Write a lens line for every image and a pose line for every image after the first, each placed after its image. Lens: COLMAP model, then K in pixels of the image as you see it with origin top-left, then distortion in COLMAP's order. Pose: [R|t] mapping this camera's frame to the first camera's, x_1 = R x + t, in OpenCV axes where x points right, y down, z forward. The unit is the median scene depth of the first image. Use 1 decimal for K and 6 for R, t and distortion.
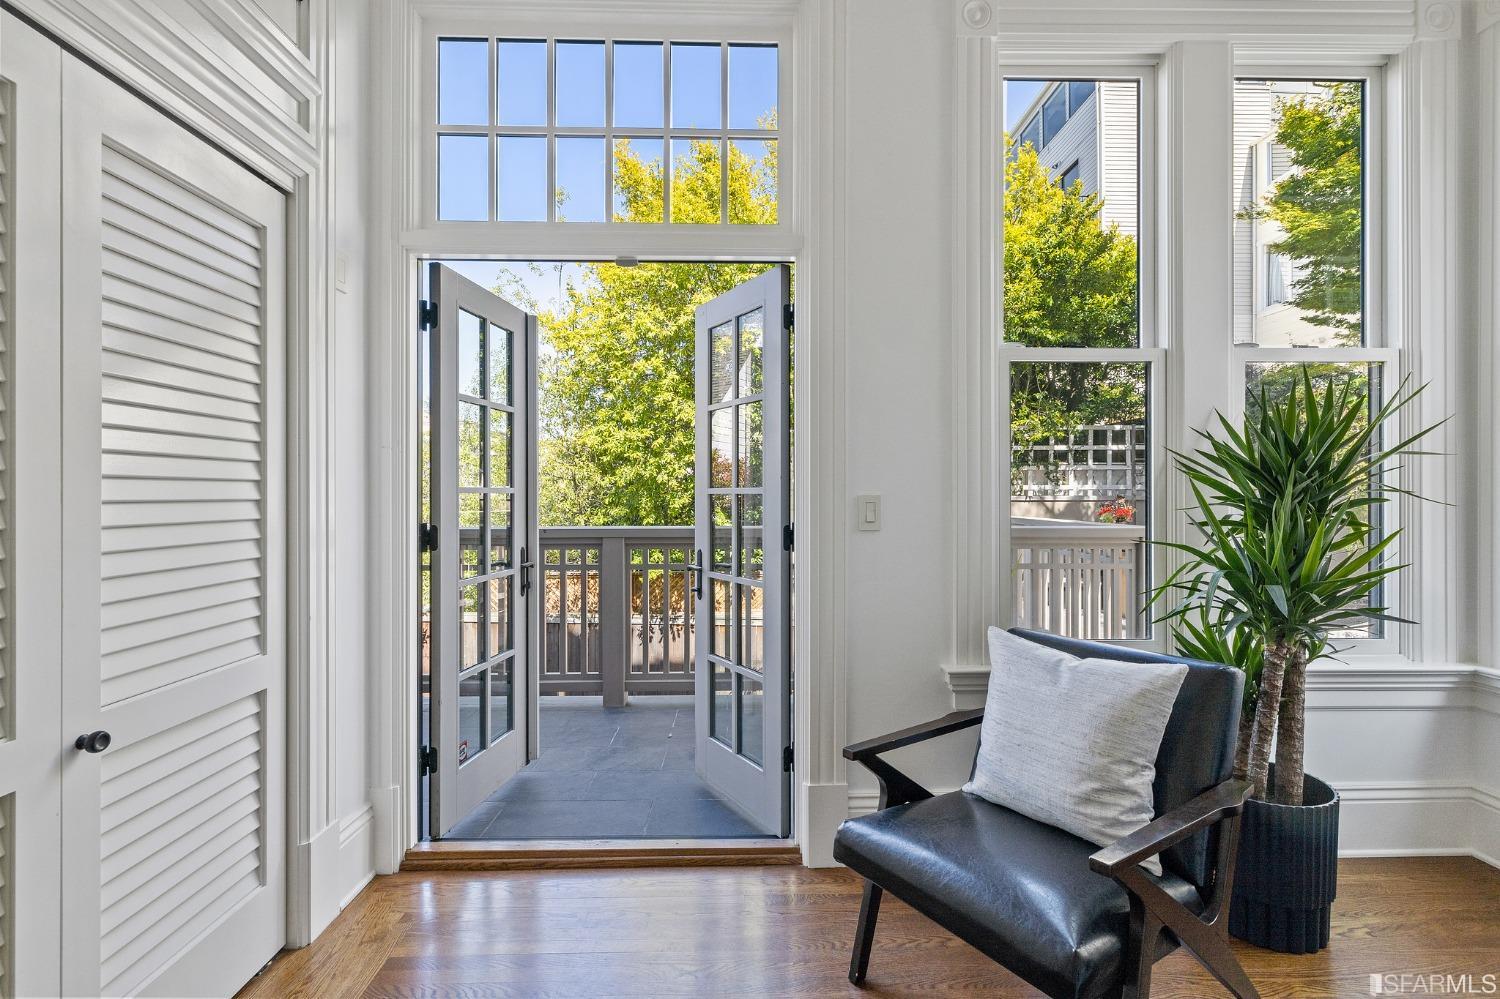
lens RADIAL K [[664.2, 0, 752.8], [0, 664.2, 488.6], [0, 0, 1]] dist [-0.004207, 0.002069]
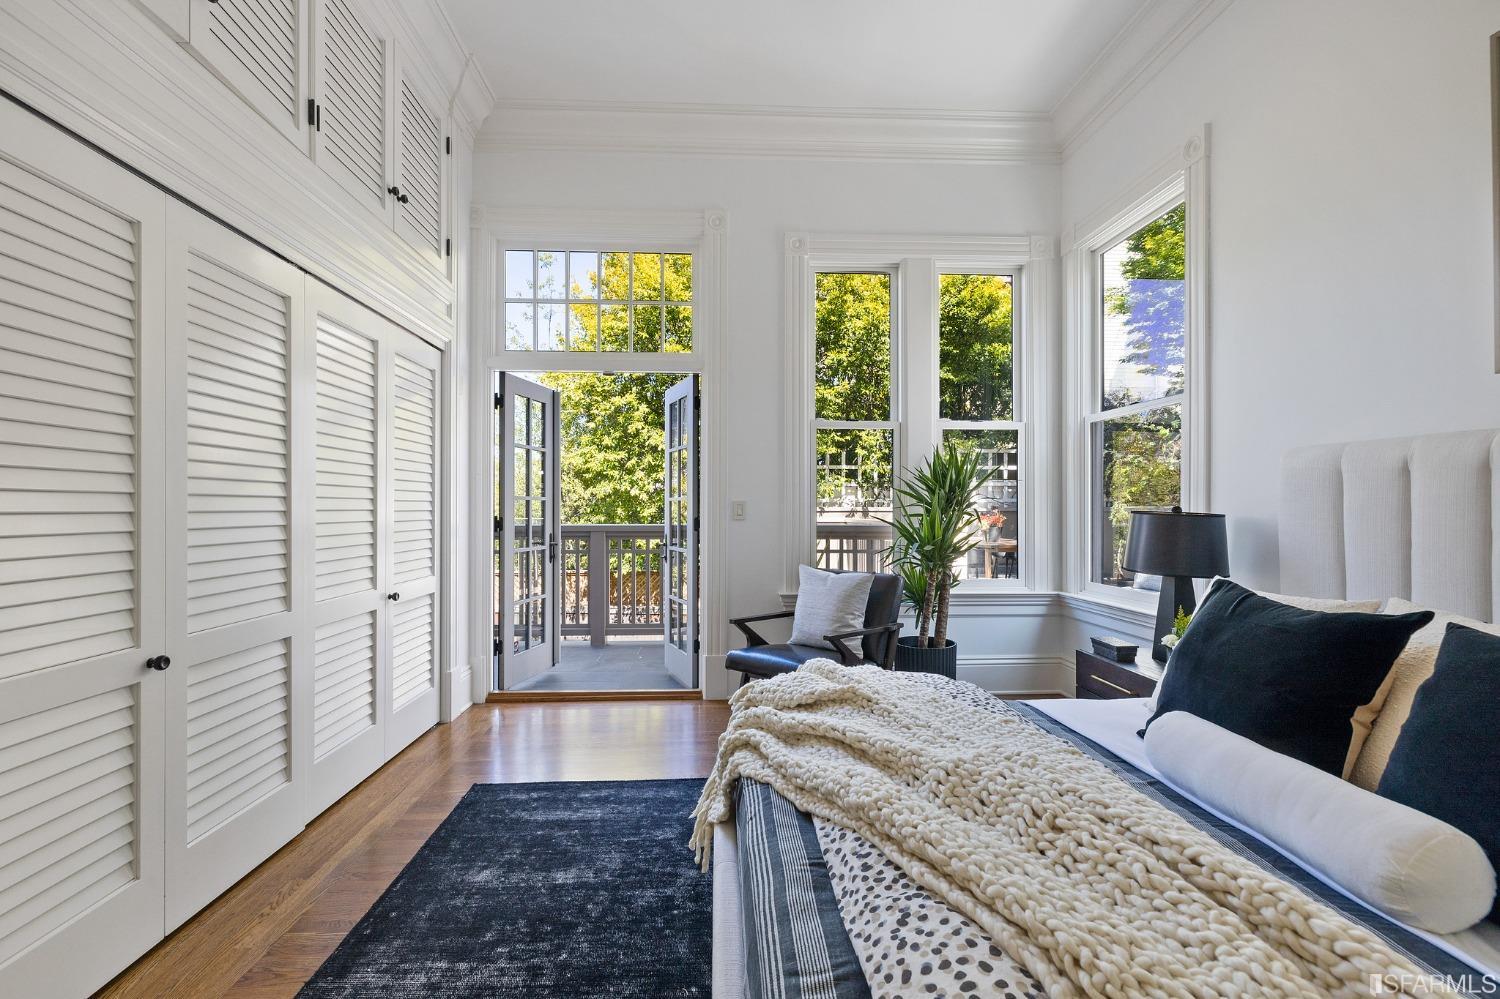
lens RADIAL K [[664.2, 0, 747.5], [0, 664.2, 496.6], [0, 0, 1]] dist [-0.004207, 0.002069]
pose [[0.999648, 0.002119, 0.026440, 0.041862], [-0.001862, 0.999951, -0.009761, 0.004639], [-0.026460, 0.009709, 0.999603, -0.242834]]
